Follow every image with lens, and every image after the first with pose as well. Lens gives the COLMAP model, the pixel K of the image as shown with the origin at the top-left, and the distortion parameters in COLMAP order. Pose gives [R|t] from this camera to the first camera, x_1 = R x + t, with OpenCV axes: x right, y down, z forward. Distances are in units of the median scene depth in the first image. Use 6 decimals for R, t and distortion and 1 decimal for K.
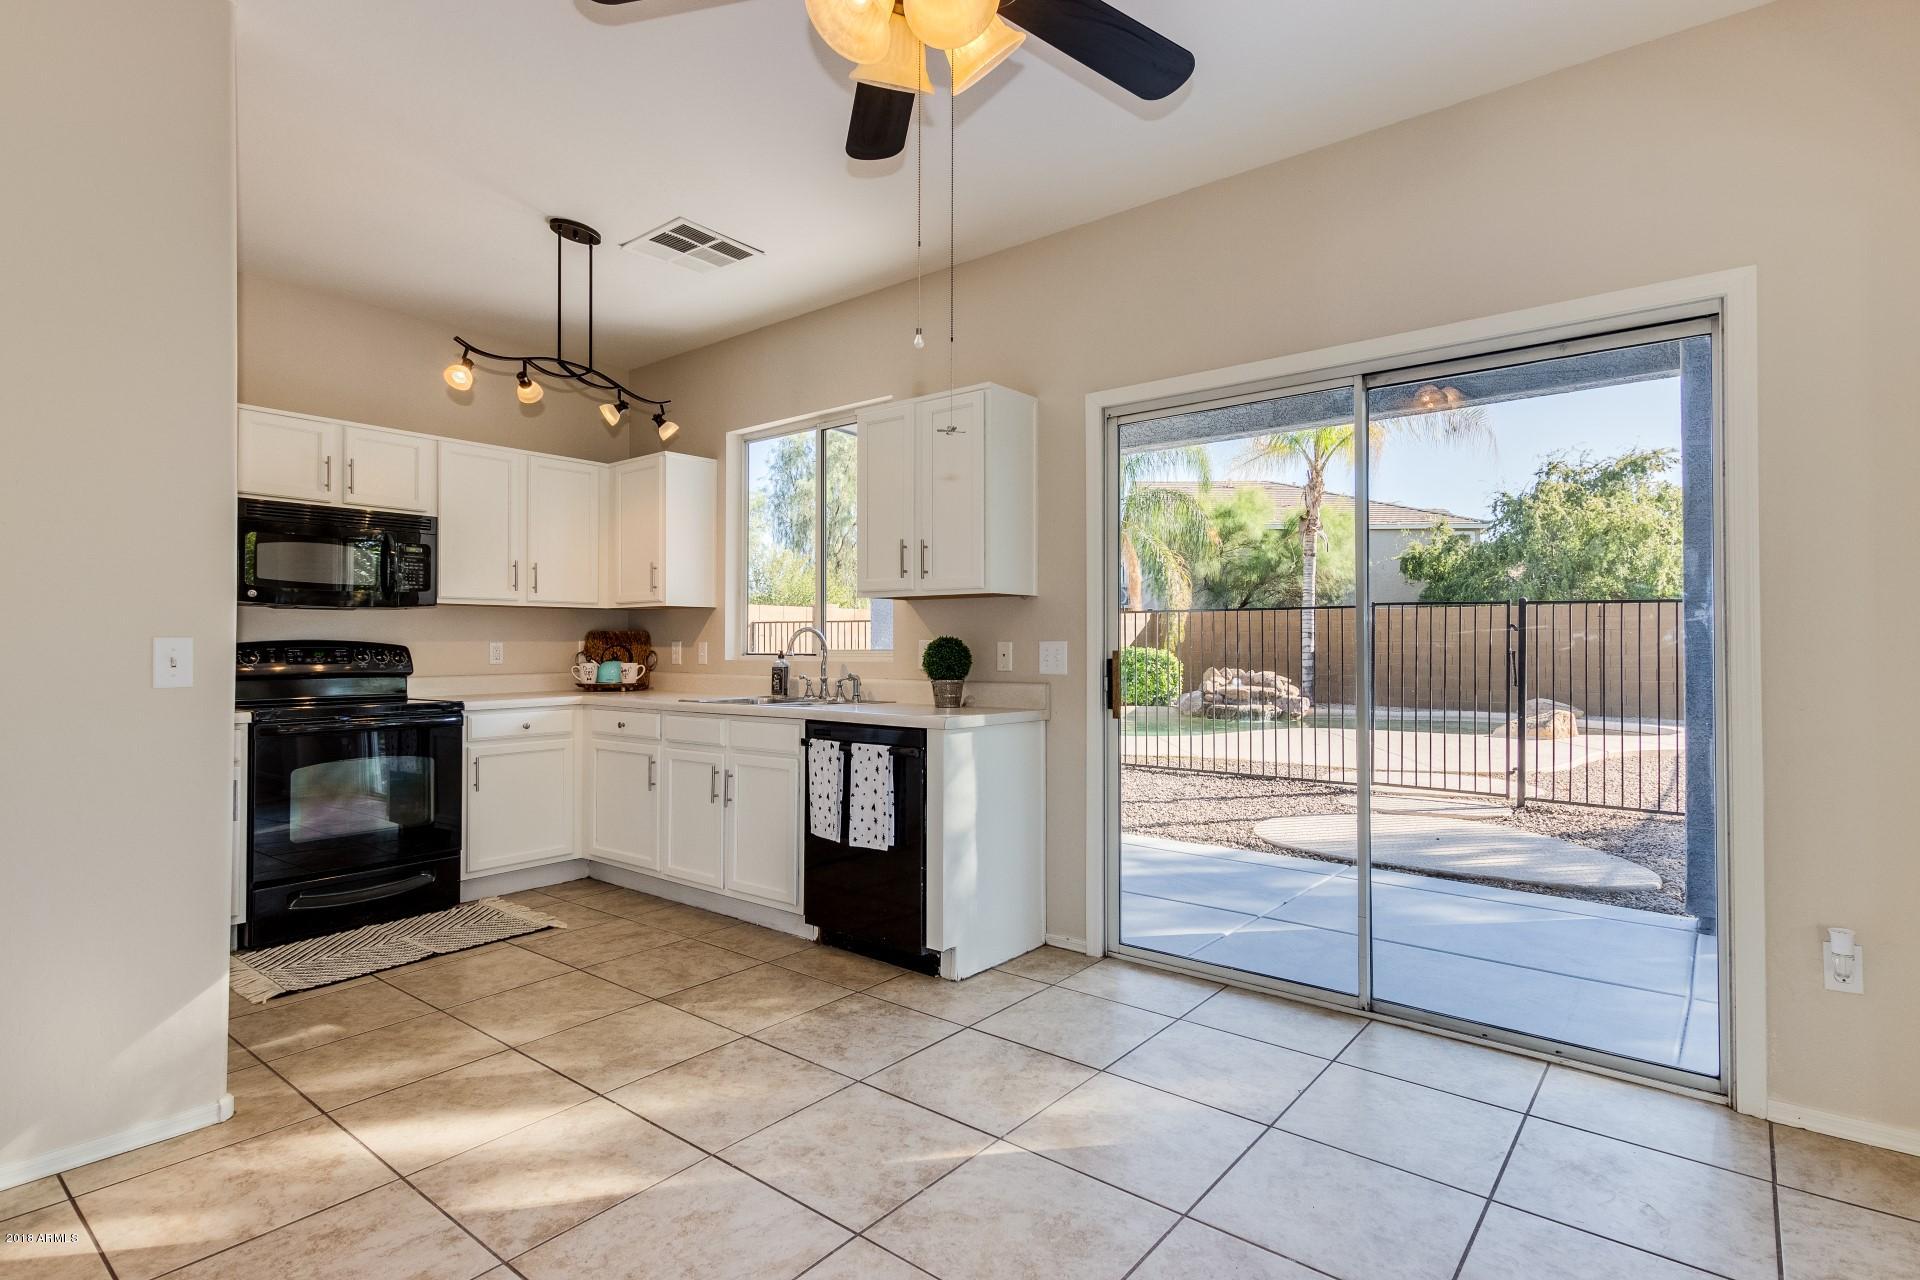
lens RADIAL K [[964.4, 0, 958.1], [0, 964.4, 629.8], [0, 0, 1]] dist [0.018924, 0.001624]
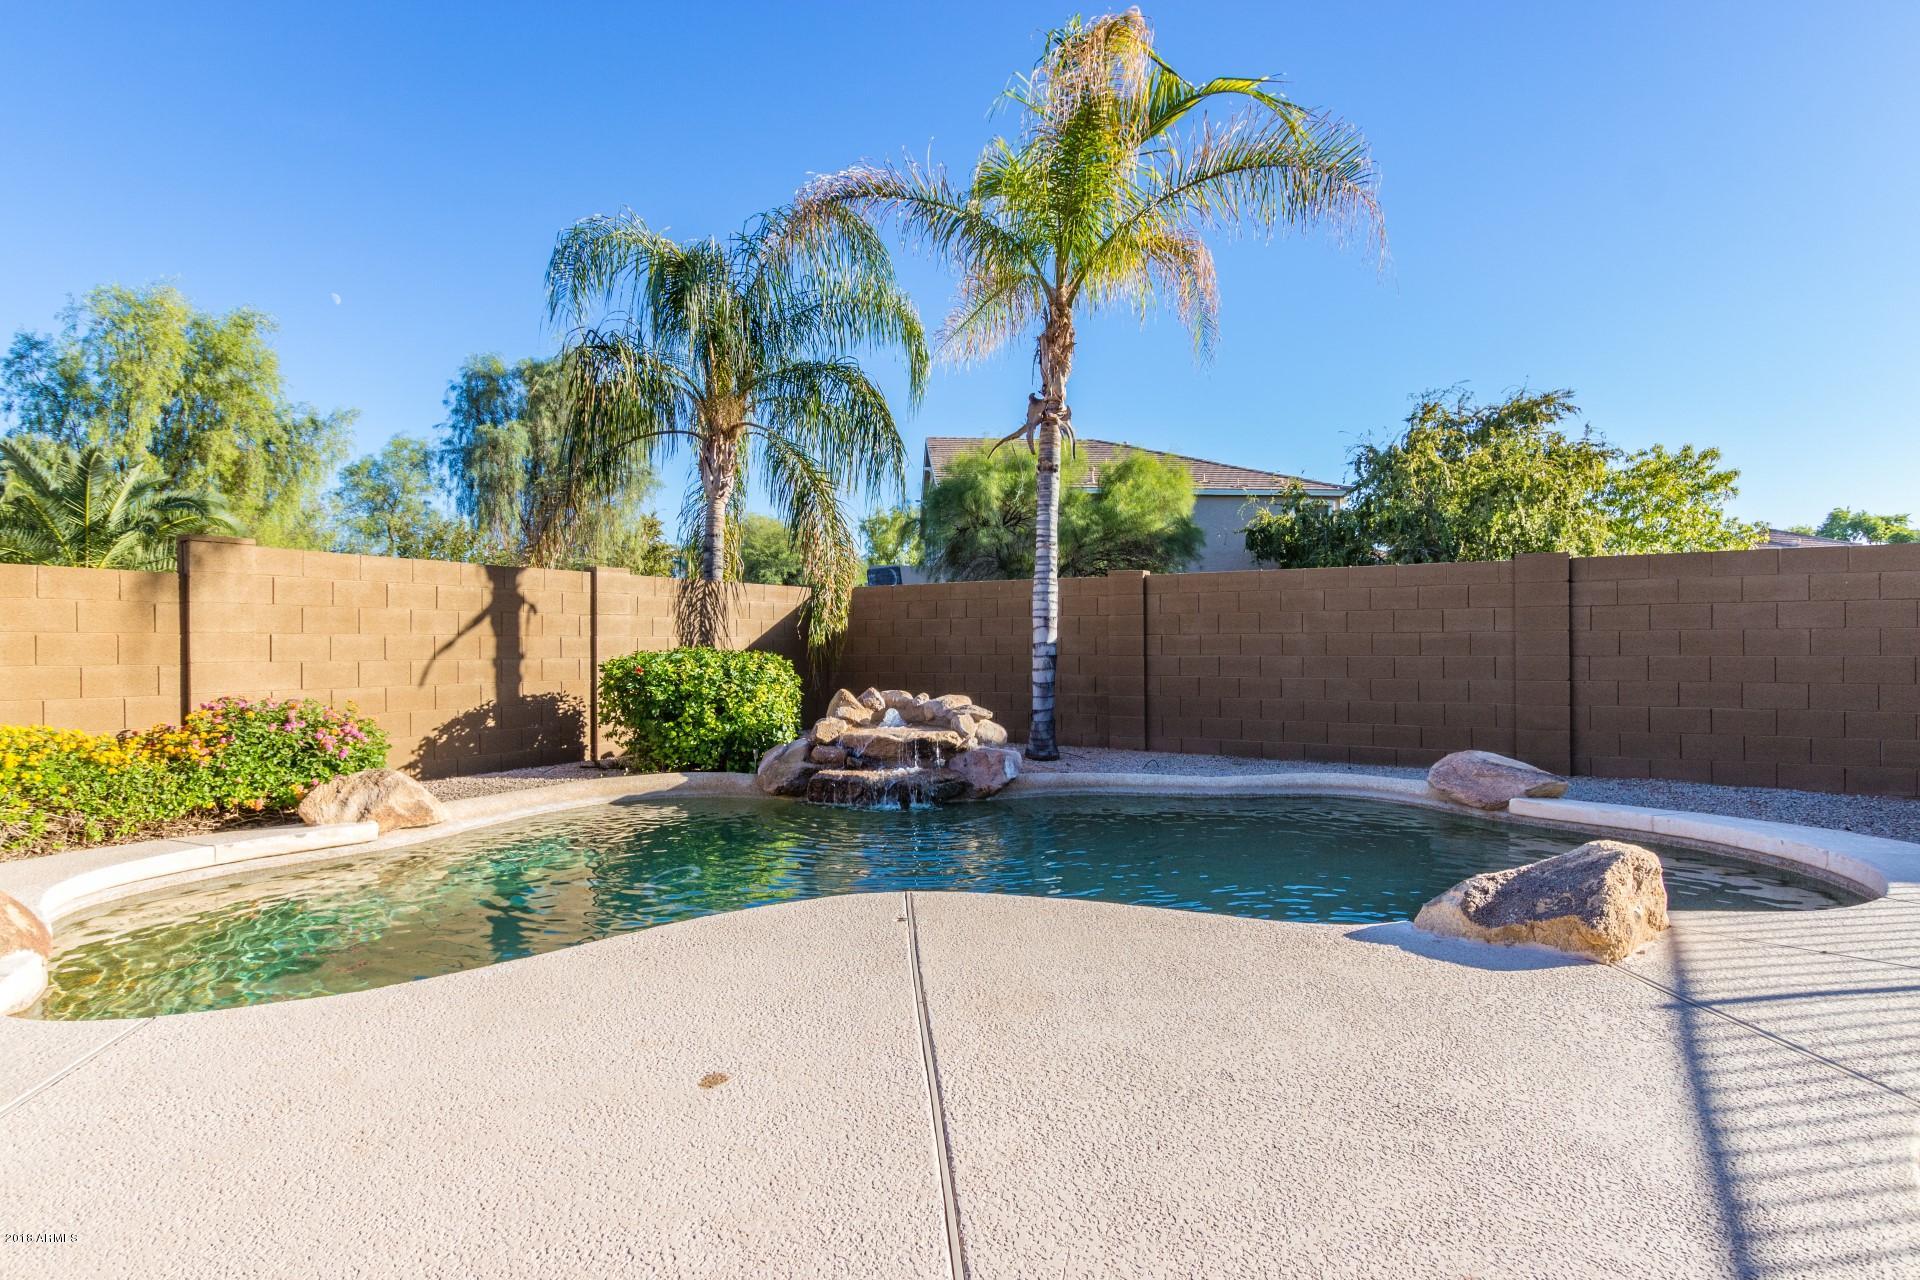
lens RADIAL K [[1017.7, 0, 960.3], [0, 1017.7, 648.3], [0, 0, 1]] dist [0.025195, -0.000628]
pose [[0.990248, -0.009256, 0.139010, 0.970483], [0.006639, 0.999792, 0.019279, 0.033316], [-0.139159, -0.018168, 0.990103, 1.835679]]
